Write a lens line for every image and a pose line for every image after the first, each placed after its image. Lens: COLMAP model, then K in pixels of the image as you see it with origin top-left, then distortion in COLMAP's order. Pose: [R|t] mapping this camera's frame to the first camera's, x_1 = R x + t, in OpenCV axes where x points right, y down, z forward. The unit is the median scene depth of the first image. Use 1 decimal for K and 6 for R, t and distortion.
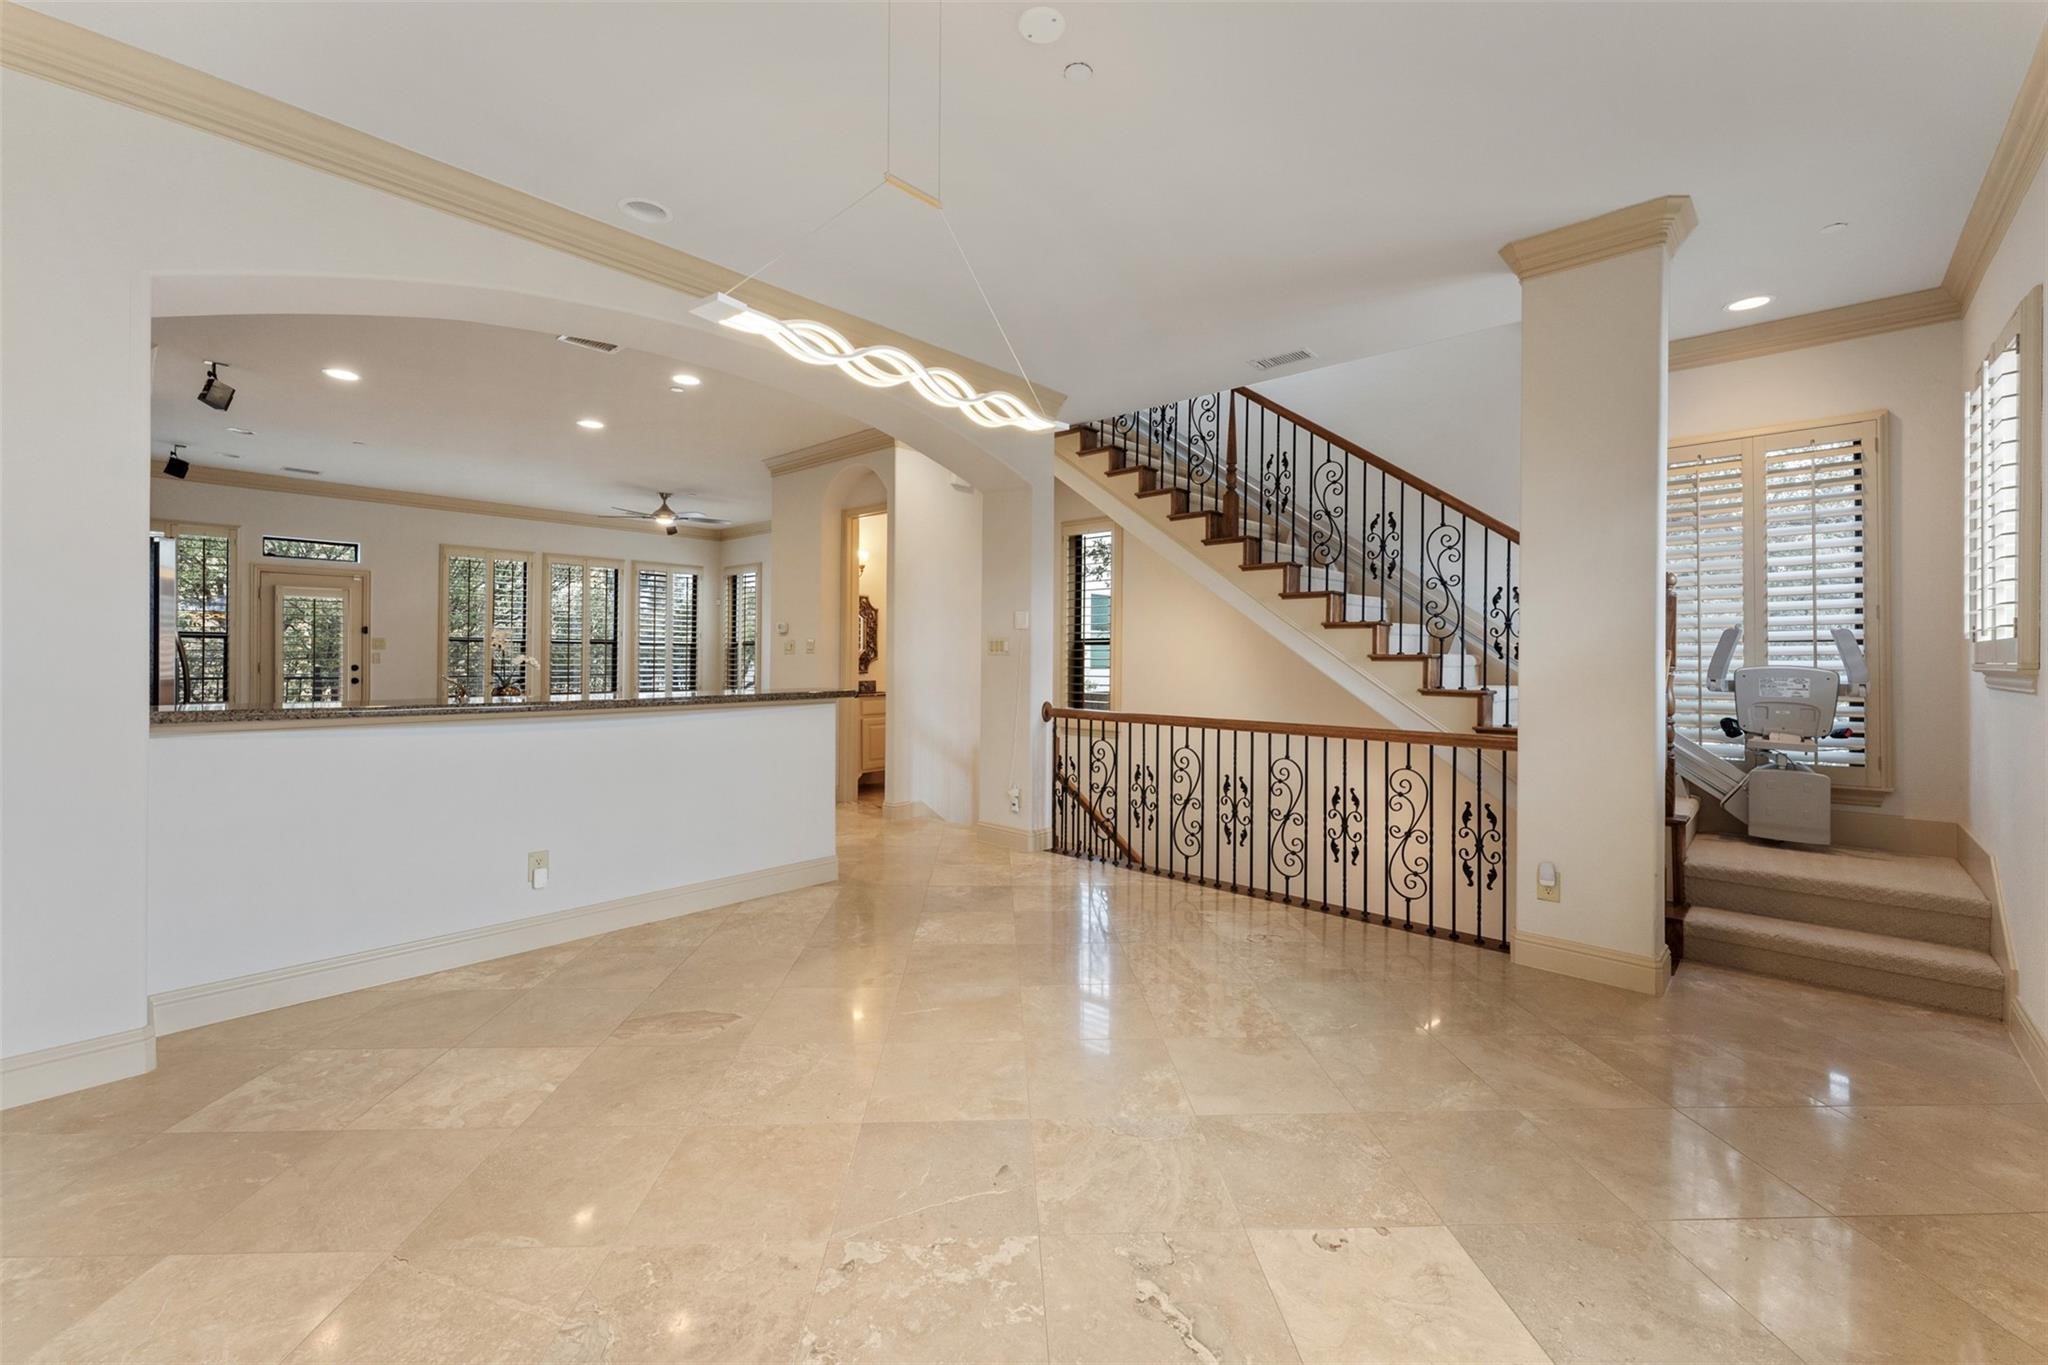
lens RADIAL K [[835.7, 0, 1019.5], [0, 835.7, 655.2], [0, 0, 1]] dist [0.001084, 0.000471]
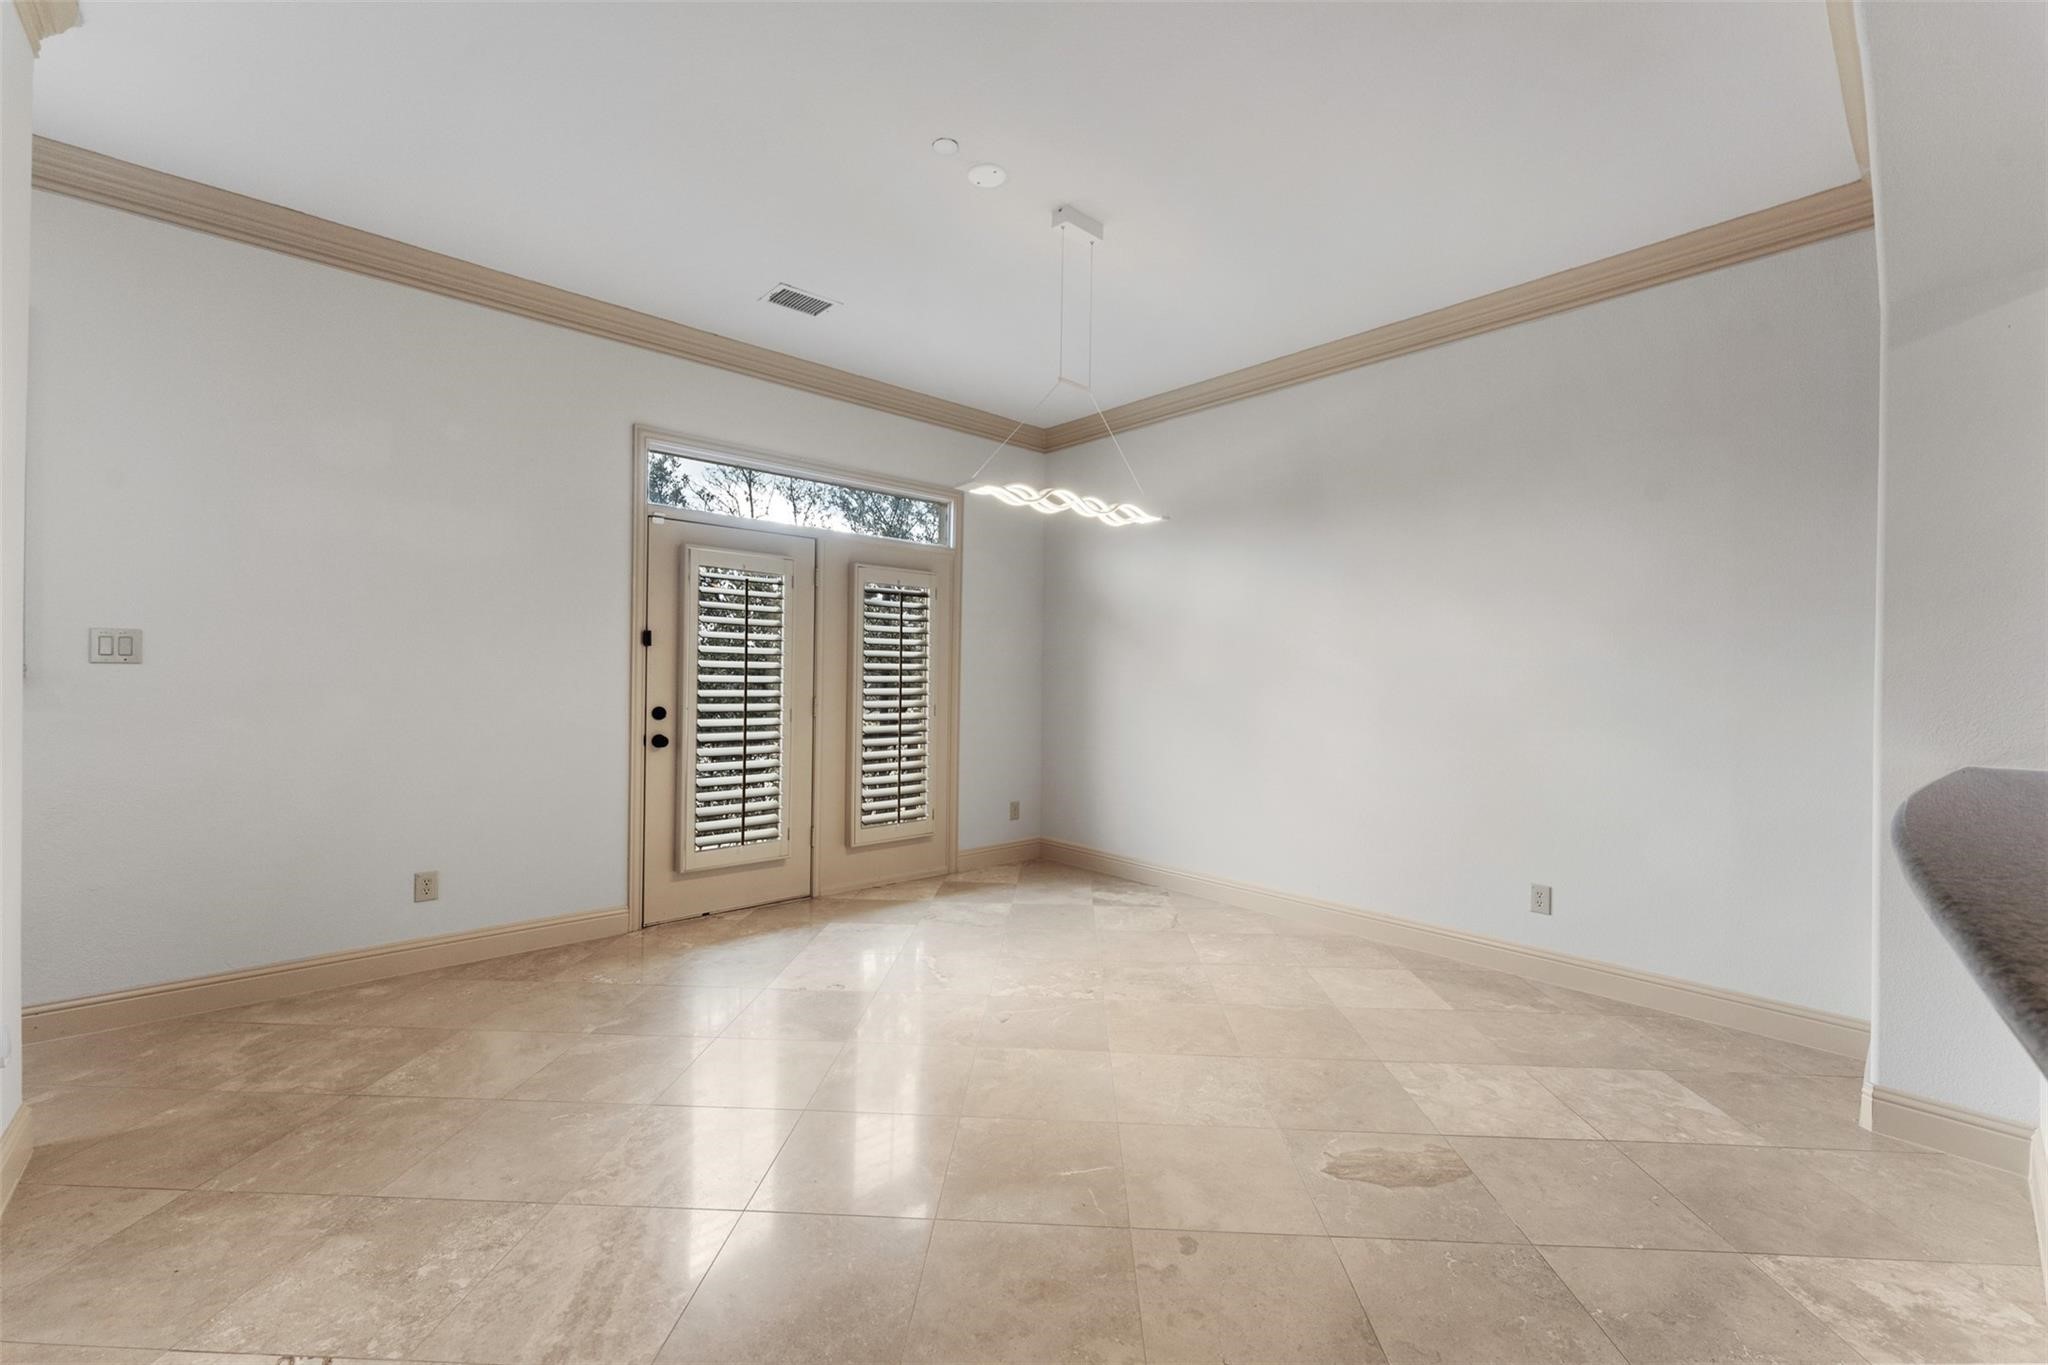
lens RADIAL K [[835.7, 0, 1025.3], [0, 835.7, 674.7], [0, 0, 1]] dist [0.001084, 0.000471]
pose [[-0.996556, -0.022176, 0.079907, -0.137842], [-0.021982, 0.999753, 0.003300, -0.010730], [-0.079961, 0.001532, -0.996797, 2.090871]]
